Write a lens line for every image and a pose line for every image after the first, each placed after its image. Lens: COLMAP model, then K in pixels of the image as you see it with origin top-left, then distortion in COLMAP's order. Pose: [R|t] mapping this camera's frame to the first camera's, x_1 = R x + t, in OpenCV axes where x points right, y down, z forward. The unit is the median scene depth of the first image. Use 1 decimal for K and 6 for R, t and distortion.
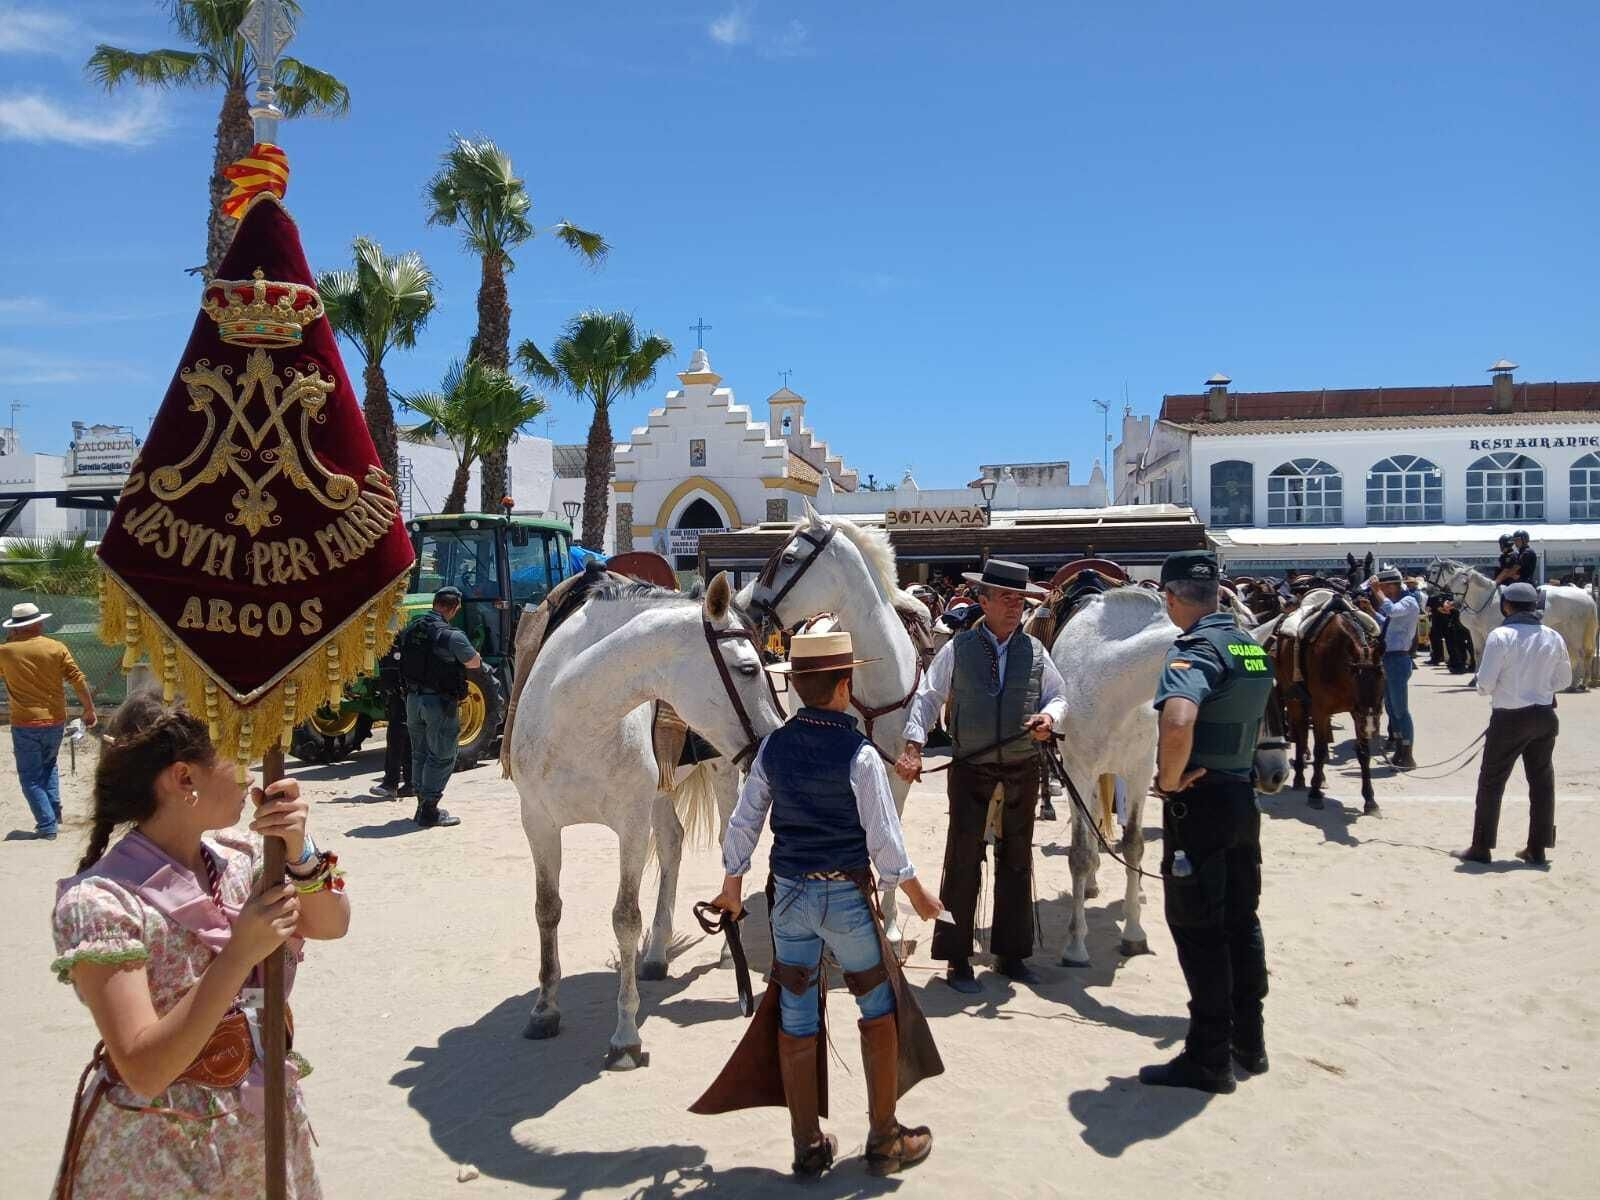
lens RADIAL K [[1262.9, 0, 802.4], [0, 1262.9, 603.5], [0, 0, 1]] dist [0.033203, -0.085231]
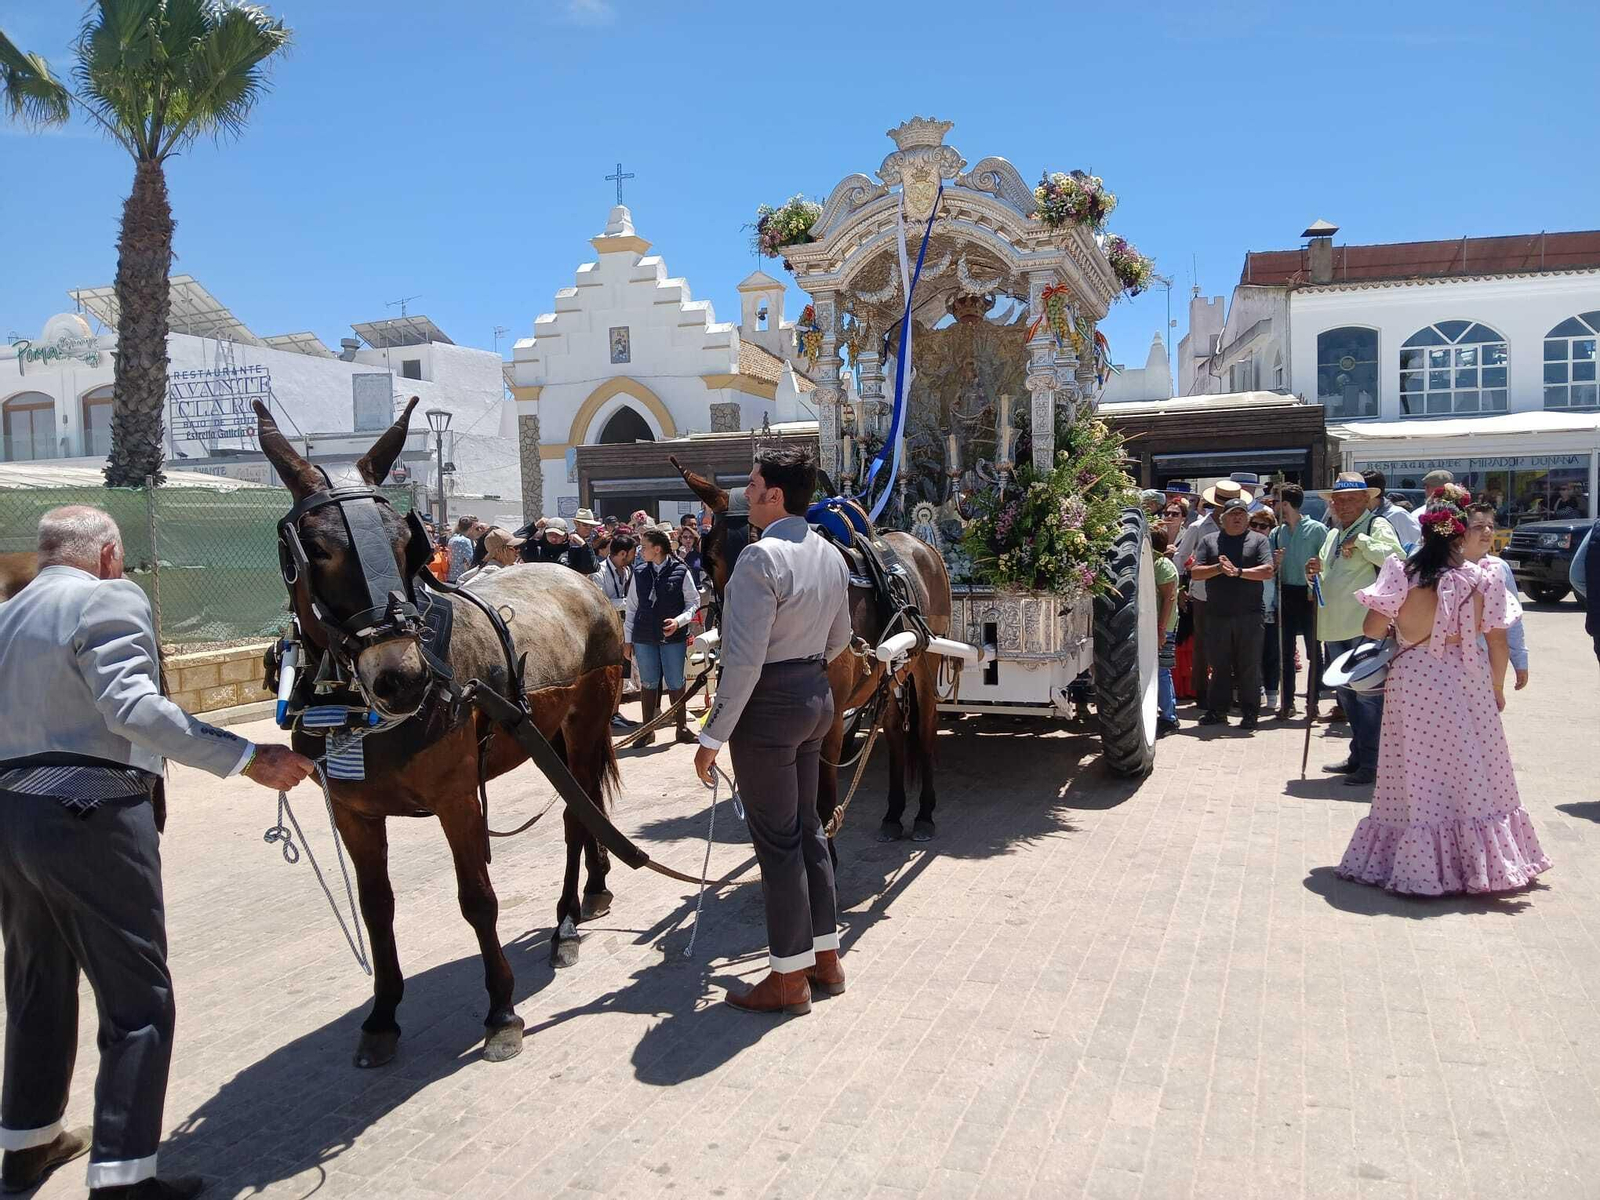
lens RADIAL K [[1262.9, 0, 805.6], [0, 1262.9, 601.3], [0, 0, 1]] dist [0.033203, -0.085231]
pose [[0.998790, -0.019985, -0.044926, 0.061115], [0.022085, 0.998662, 0.046760, 0.000511], [0.043931, -0.047696, 0.997895, 0.257466]]
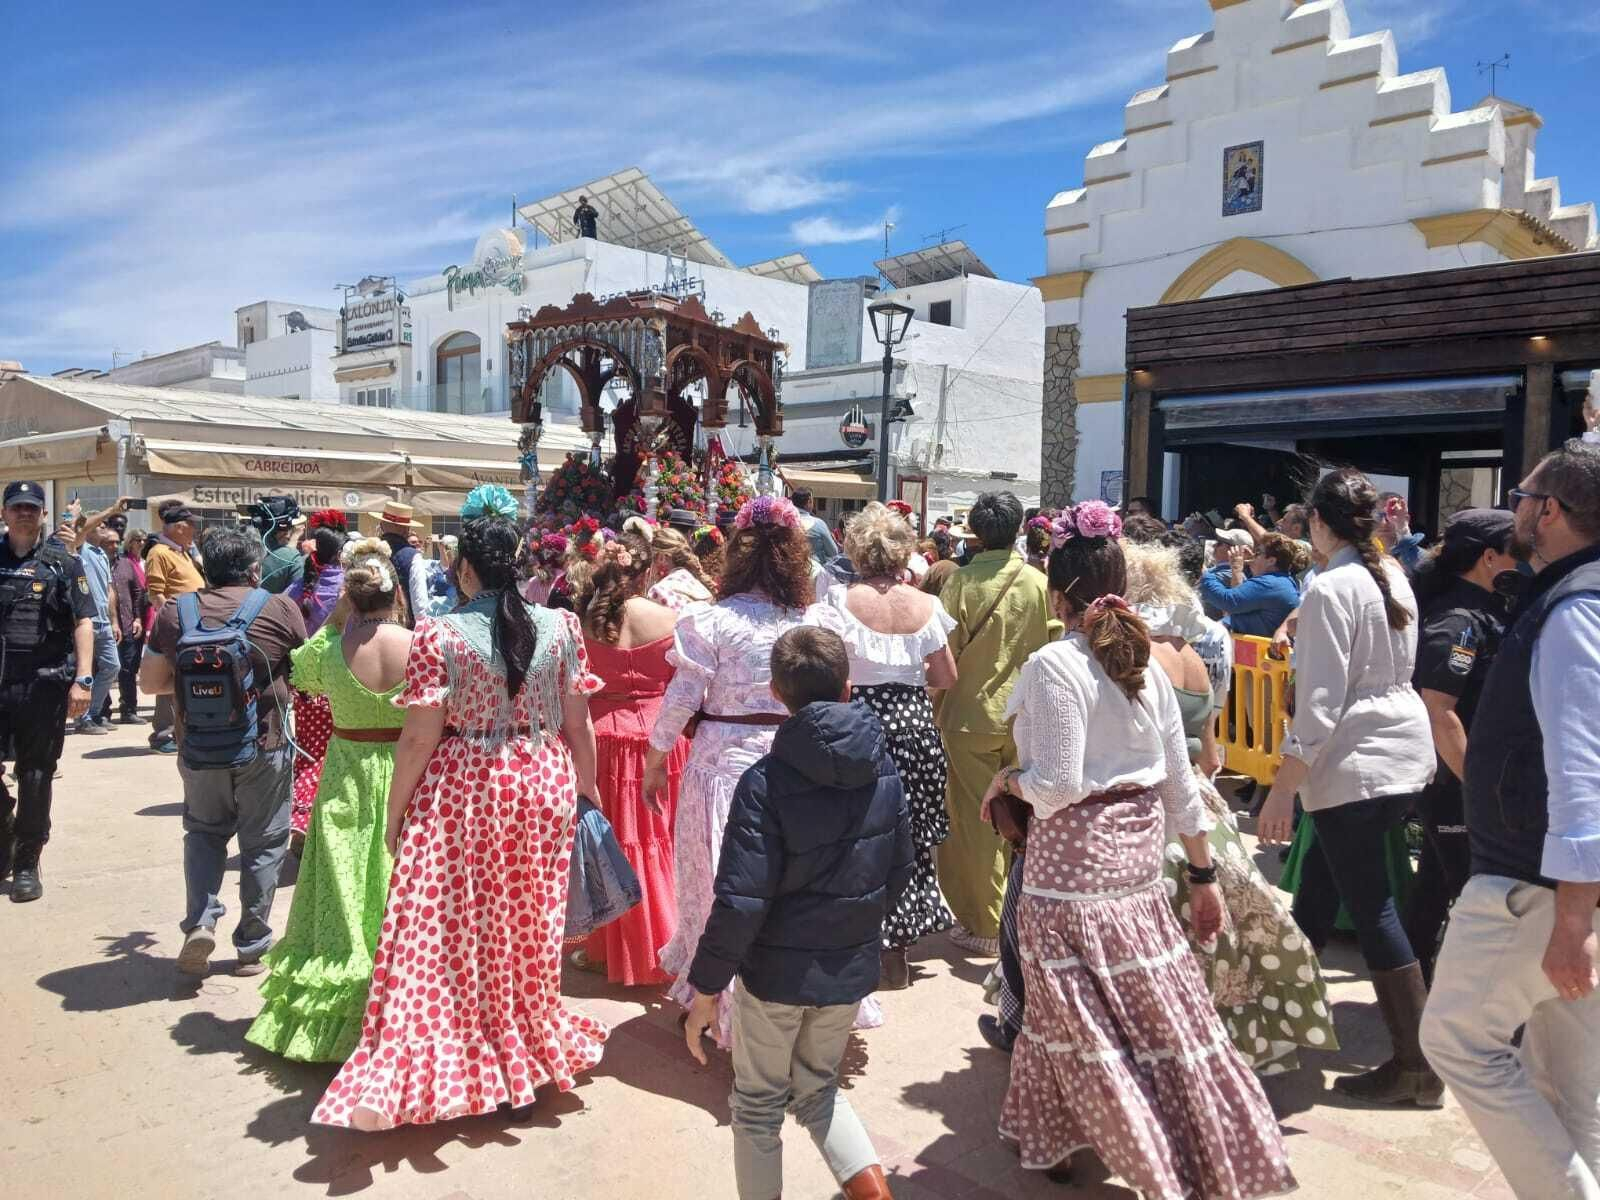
lens RADIAL K [[1262.9, 0, 837.9], [0, 1262.9, 611.2], [0, 0, 1]] dist [0.033203, -0.085231]
pose [[0.891468, 0.045583, -0.450786, -0.012536], [-0.024920, 0.998353, 0.051671, -0.003558], [0.452399, -0.034830, 0.891135, 0.618734]]
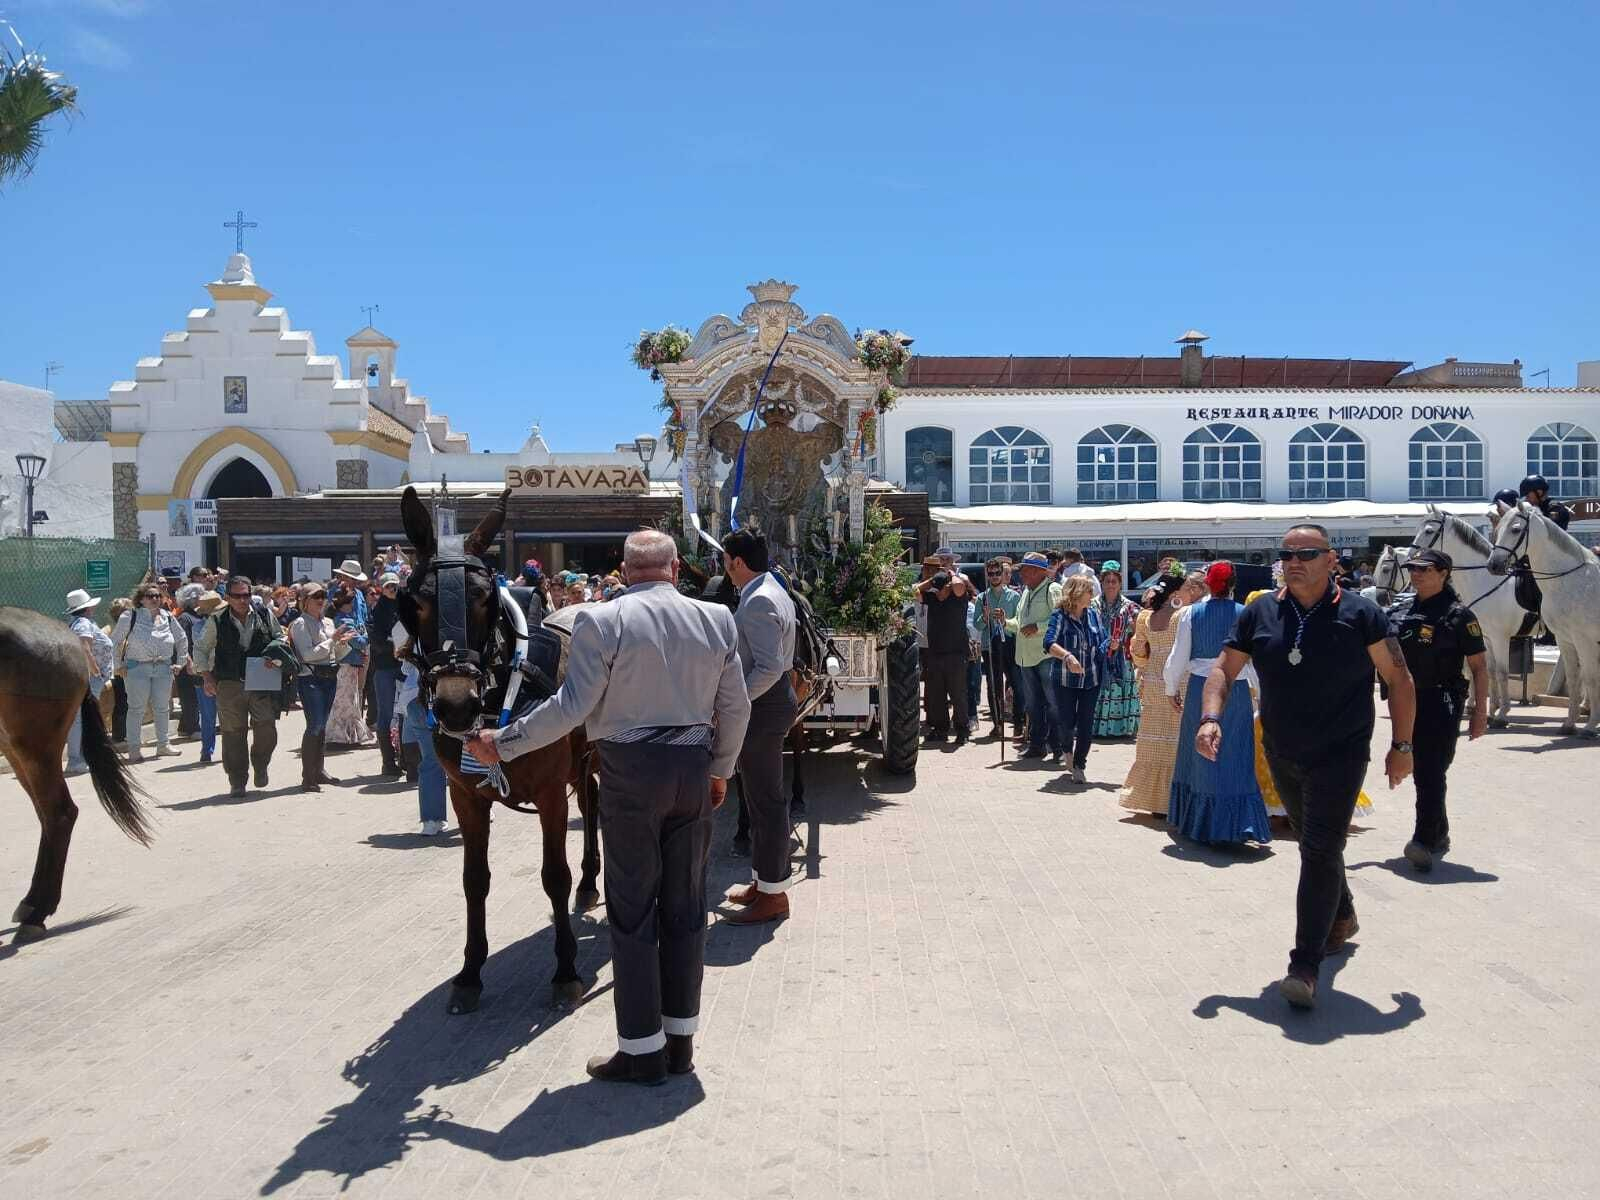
lens RADIAL K [[1262.9, 0, 828.1], [0, 1262.9, 588.8], [0, 0, 1]] dist [0.033203, -0.085231]
pose [[0.949872, -0.006182, 0.312577, 0.012395], [0.009429, 0.999916, -0.008877, 0.001599], [-0.312496, 0.011380, 0.949851, 0.215834]]
